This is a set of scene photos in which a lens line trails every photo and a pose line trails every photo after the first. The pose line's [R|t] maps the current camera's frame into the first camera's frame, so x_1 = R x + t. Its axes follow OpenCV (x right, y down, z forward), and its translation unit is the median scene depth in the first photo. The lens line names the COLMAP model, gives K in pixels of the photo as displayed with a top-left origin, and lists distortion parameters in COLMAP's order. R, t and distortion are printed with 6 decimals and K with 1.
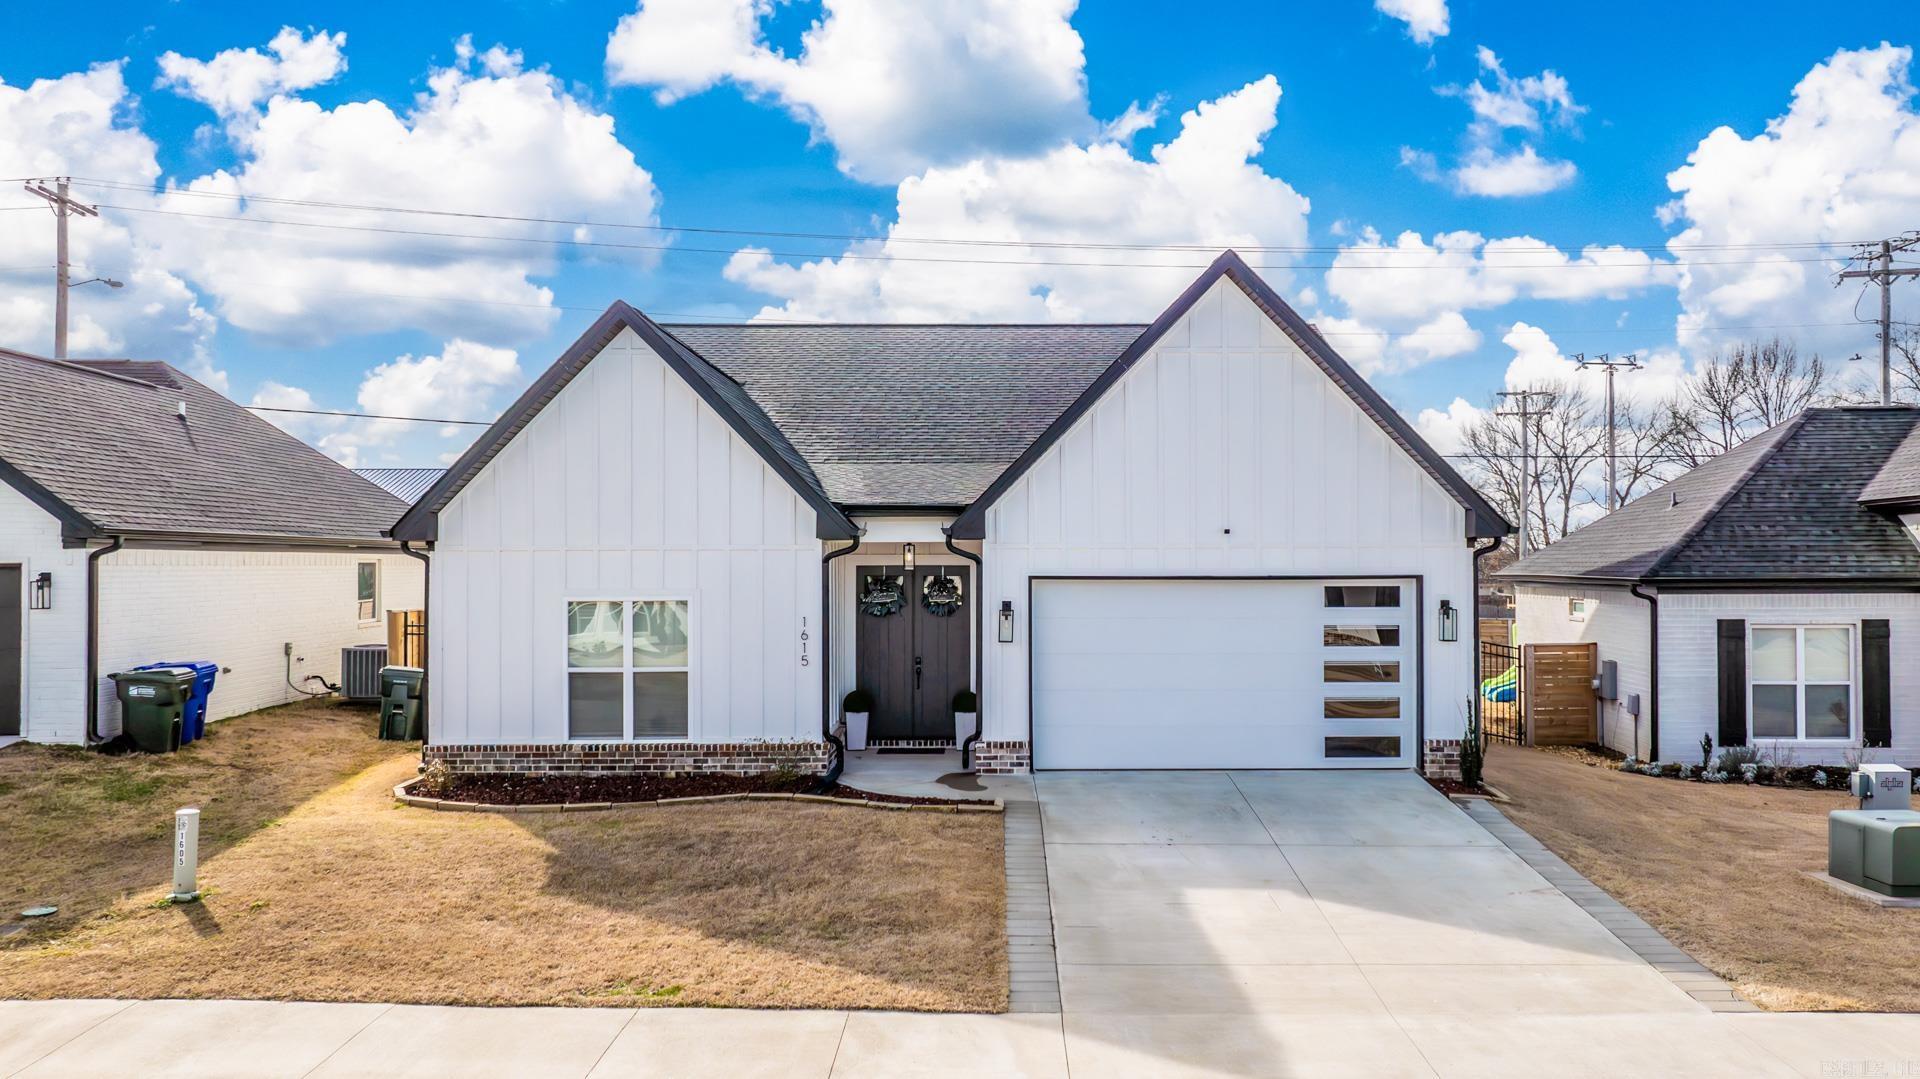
lens RADIAL K [[1464.5, 0, 1015.4], [0, 1464.5, 542.9], [0, 0, 1]] dist [-0.009025, -0.004264]
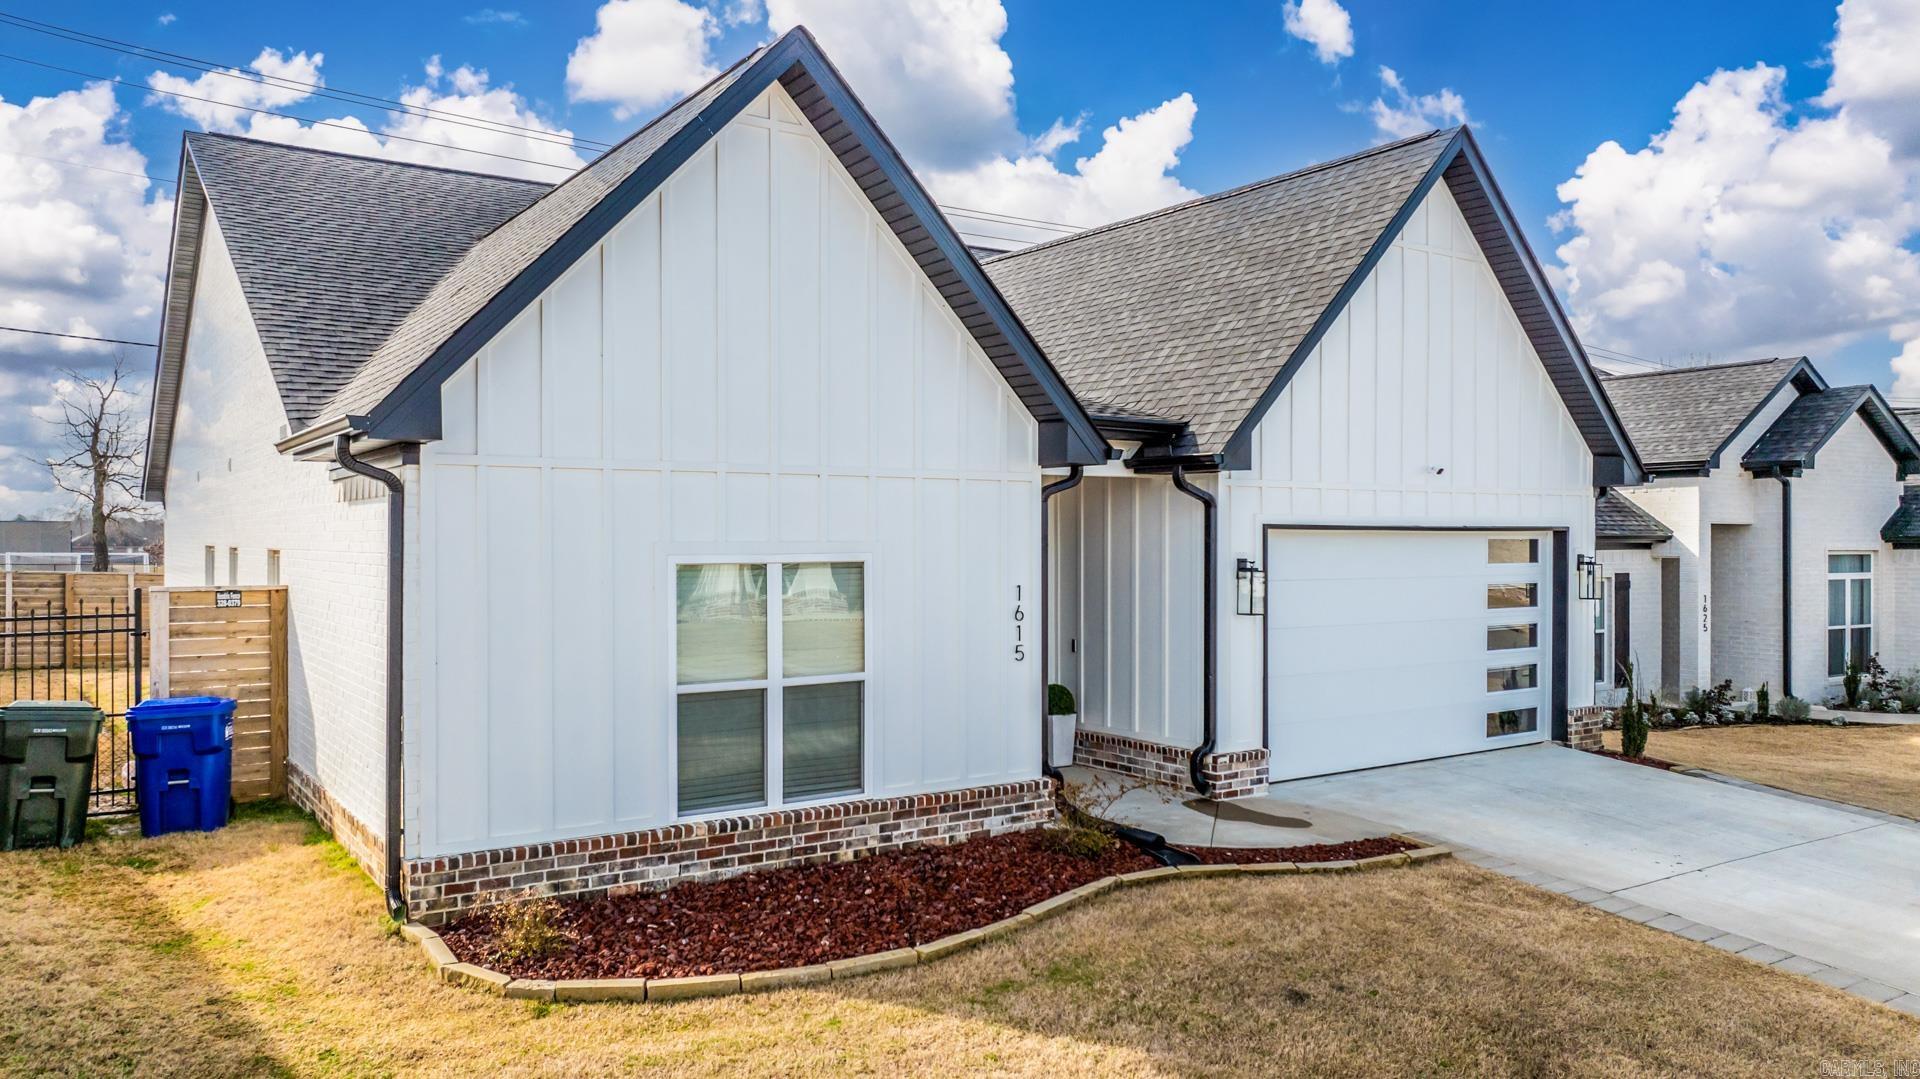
lens RADIAL K [[1355.8, 0, 947.6], [0, 1355.8, 541.0], [0, 0, 1]] dist [-0.016776, 0.002275]
pose [[0.831413, 0.001103, 0.555653, -0.501853], [-0.008961, 0.999895, 0.011423, 0.025222], [-0.555582, -0.014476, 0.831336, 0.526040]]
